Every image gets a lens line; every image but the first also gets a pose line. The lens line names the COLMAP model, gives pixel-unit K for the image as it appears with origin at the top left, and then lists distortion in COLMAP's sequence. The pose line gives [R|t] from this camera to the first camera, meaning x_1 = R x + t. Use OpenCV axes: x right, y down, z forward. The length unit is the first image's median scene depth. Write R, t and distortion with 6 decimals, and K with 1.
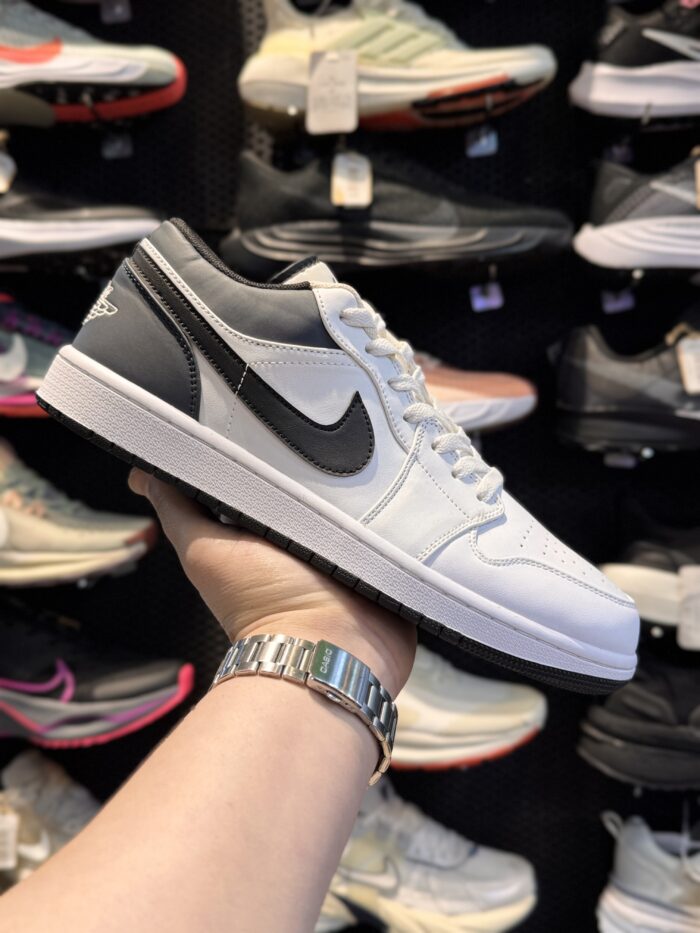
lens RADIAL K [[910.1, 0, 346.1], [0, 910.1, 472.0], [0, 0, 1]] dist [0.030735, -0.135321]
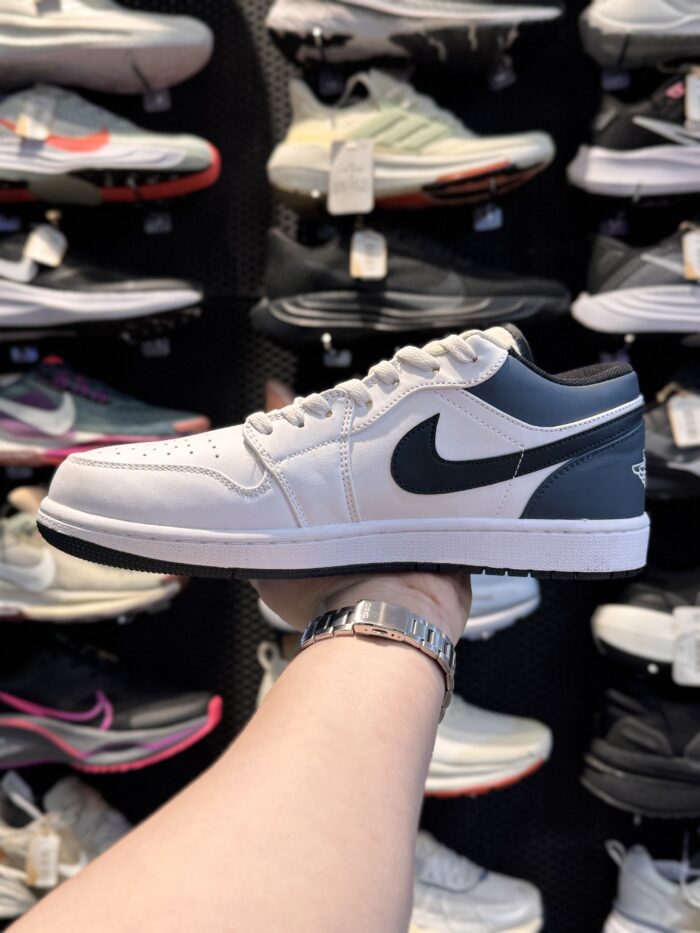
lens RADIAL K [[910.1, 0, 346.2], [0, 910.1, 467.2], [0, 0, 1]] dist [0.030735, -0.135321]
pose [[0.999509, 0.000755, -0.031326, 0.013339], [-0.002293, 0.998791, -0.049109, -0.007494], [0.031251, 0.049157, 0.998302, -0.091166]]
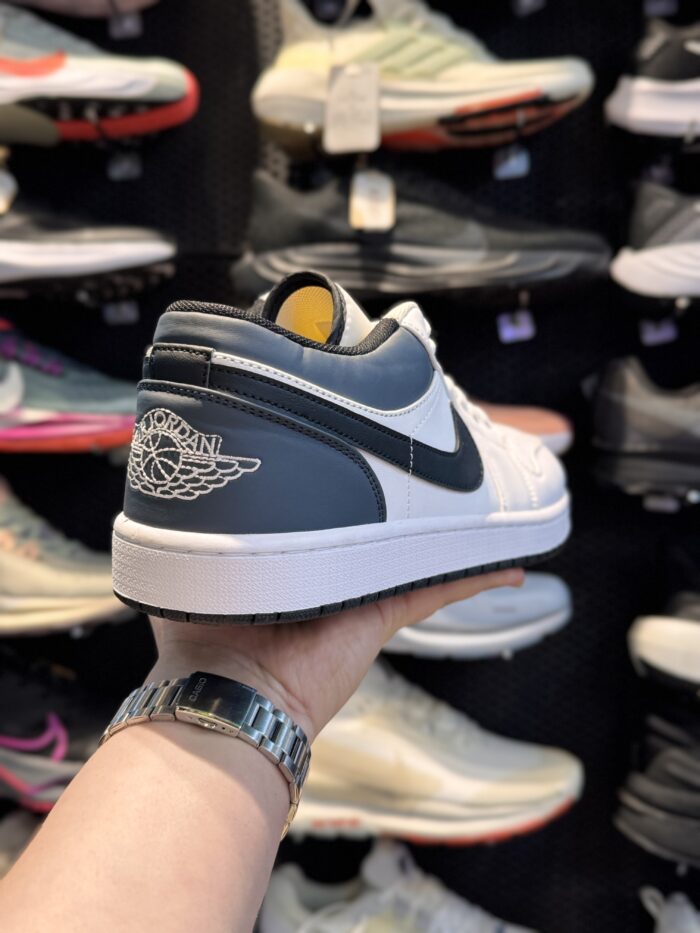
lens RADIAL K [[910.1, 0, 348.8], [0, 910.1, 467.1], [0, 0, 1]] dist [0.030735, -0.135321]
pose [[0.999808, 0.008300, -0.017753, 0.000744], [-0.008977, 0.999223, -0.038390, -0.011937], [0.017421, 0.038542, 0.999105, 0.076340]]
